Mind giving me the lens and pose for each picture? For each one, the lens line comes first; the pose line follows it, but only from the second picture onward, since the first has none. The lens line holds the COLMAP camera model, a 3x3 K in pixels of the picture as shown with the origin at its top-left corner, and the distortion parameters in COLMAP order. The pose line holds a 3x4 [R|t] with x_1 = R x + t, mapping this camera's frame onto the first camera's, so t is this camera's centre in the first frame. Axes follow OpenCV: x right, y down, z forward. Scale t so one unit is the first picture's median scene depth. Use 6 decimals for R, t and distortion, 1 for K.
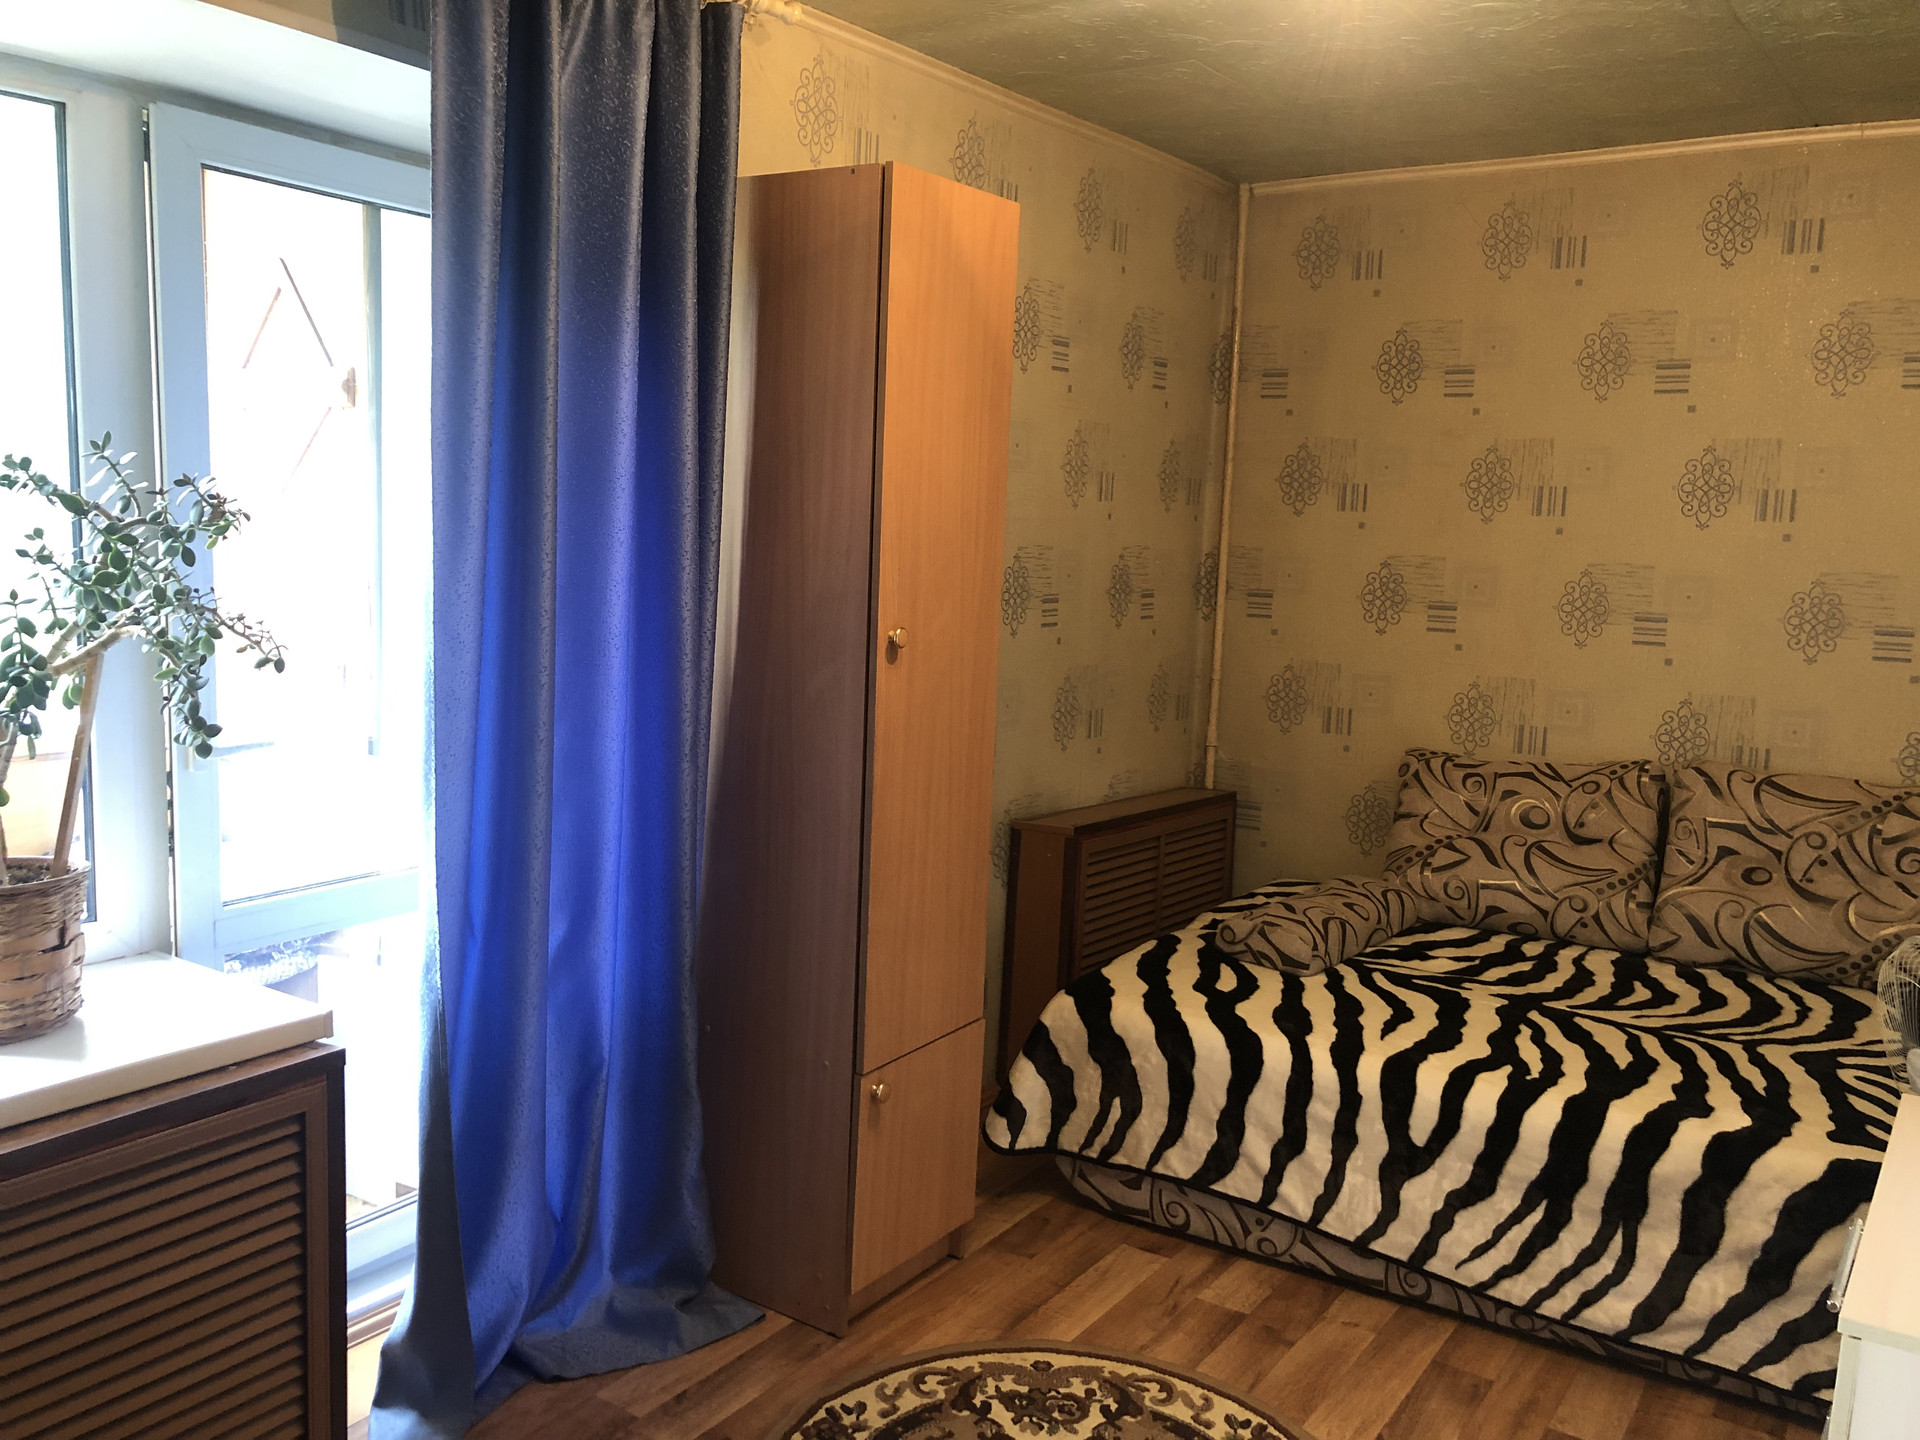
lens RADIAL K [[1607.2, 0, 968.4], [0, 1607.2, 714.2], [0, 0, 1]] dist [0.033628, -0.018813]
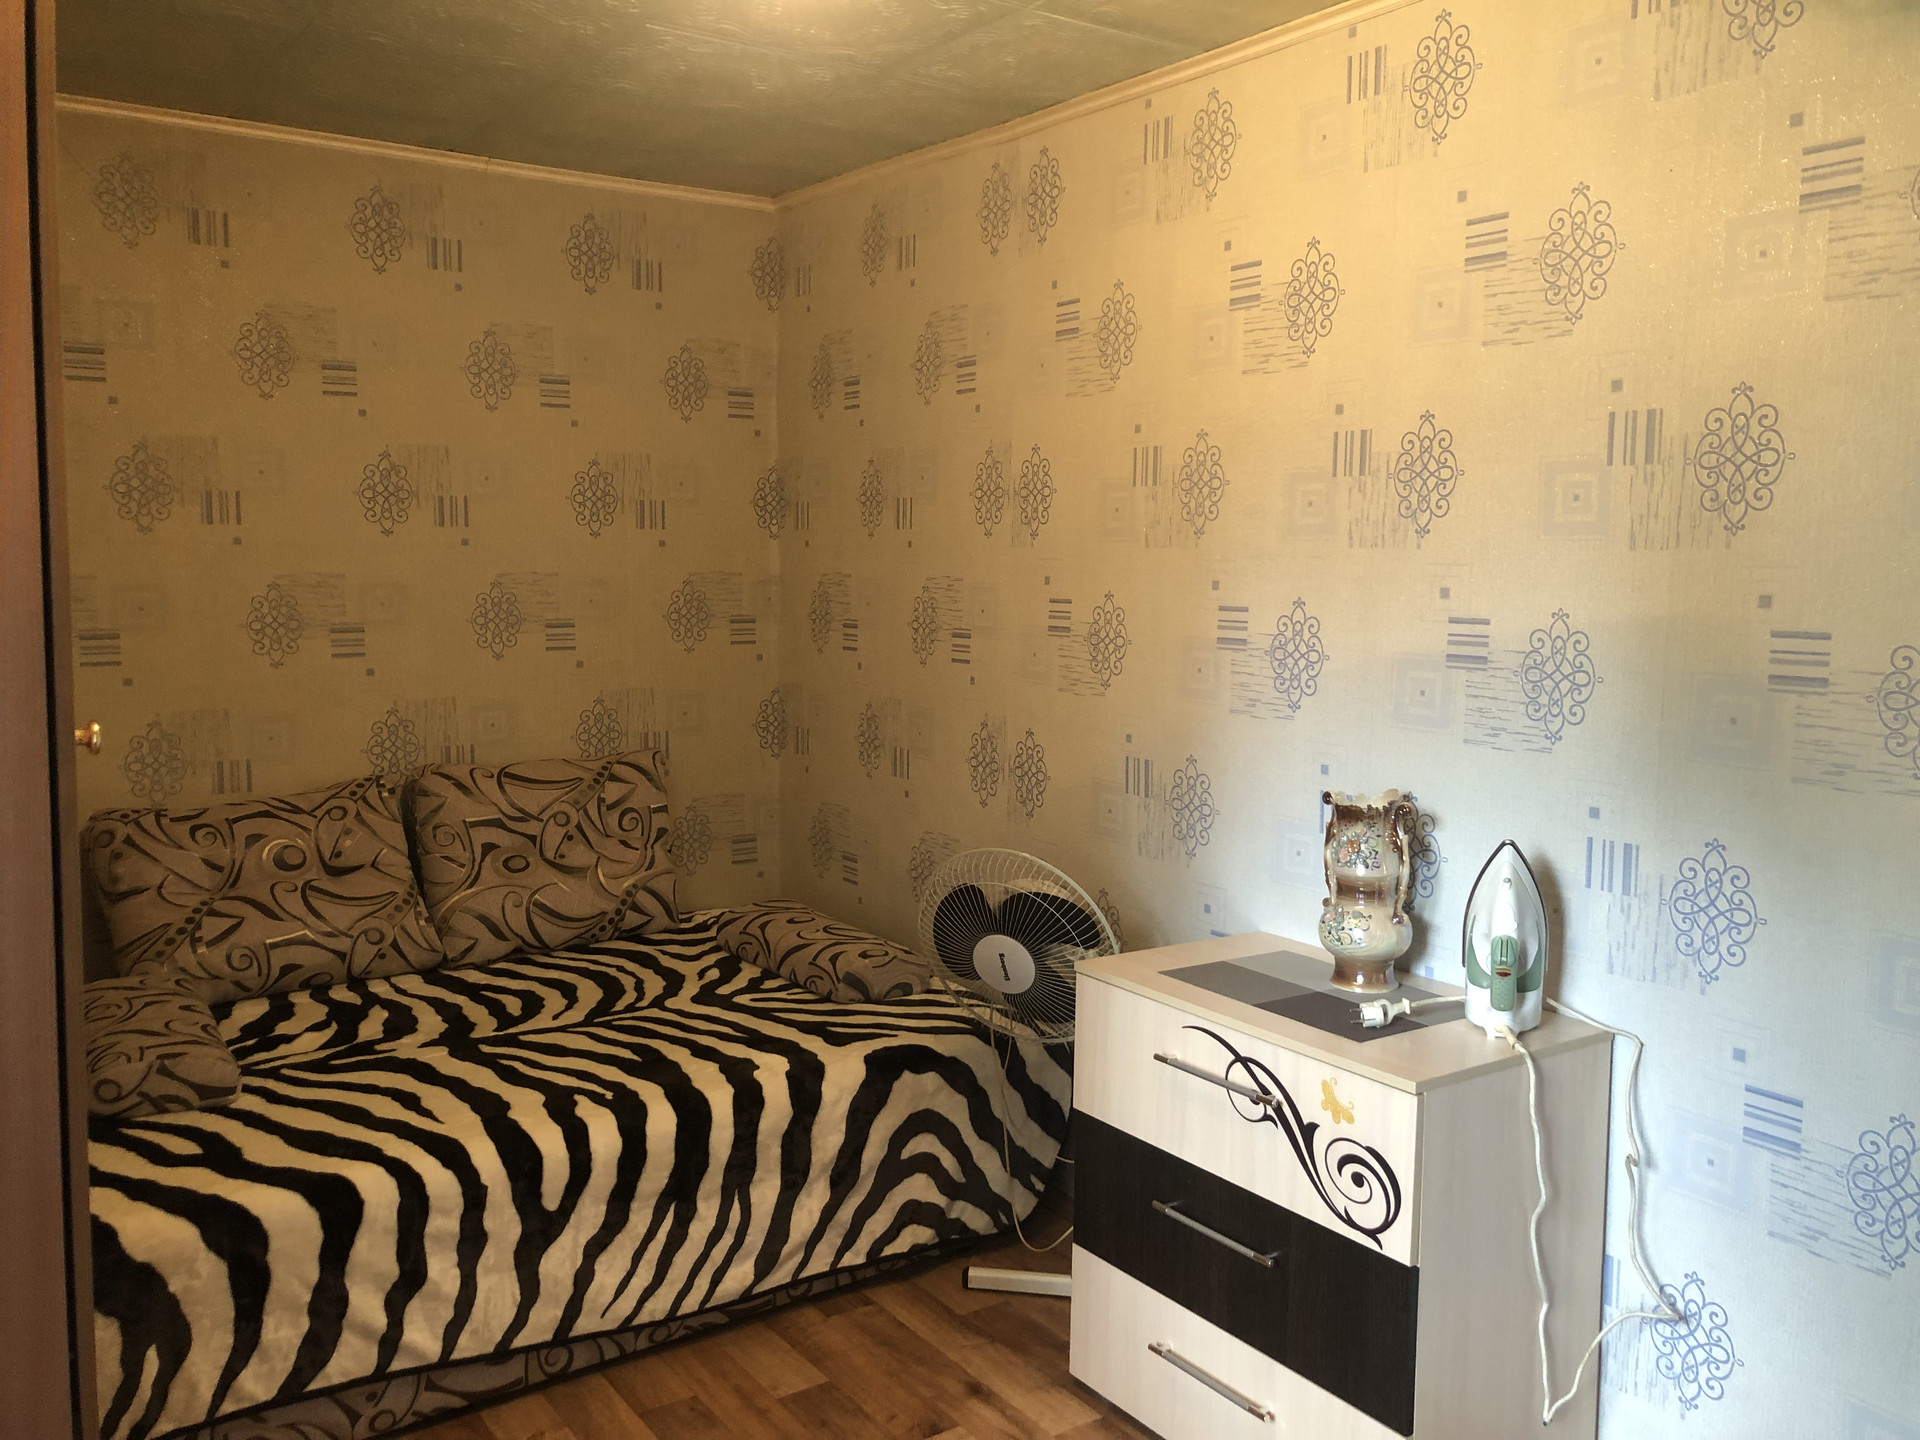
lens RADIAL K [[1607.2, 0, 1008.4], [0, 1607.2, 685.9], [0, 0, 1]] dist [0.033628, -0.018813]
pose [[0.361189, -0.111781, 0.925769, -0.393499], [0.121895, 0.989930, 0.071971, -0.056375], [-0.924491, 0.086852, 0.371178, 0.340948]]
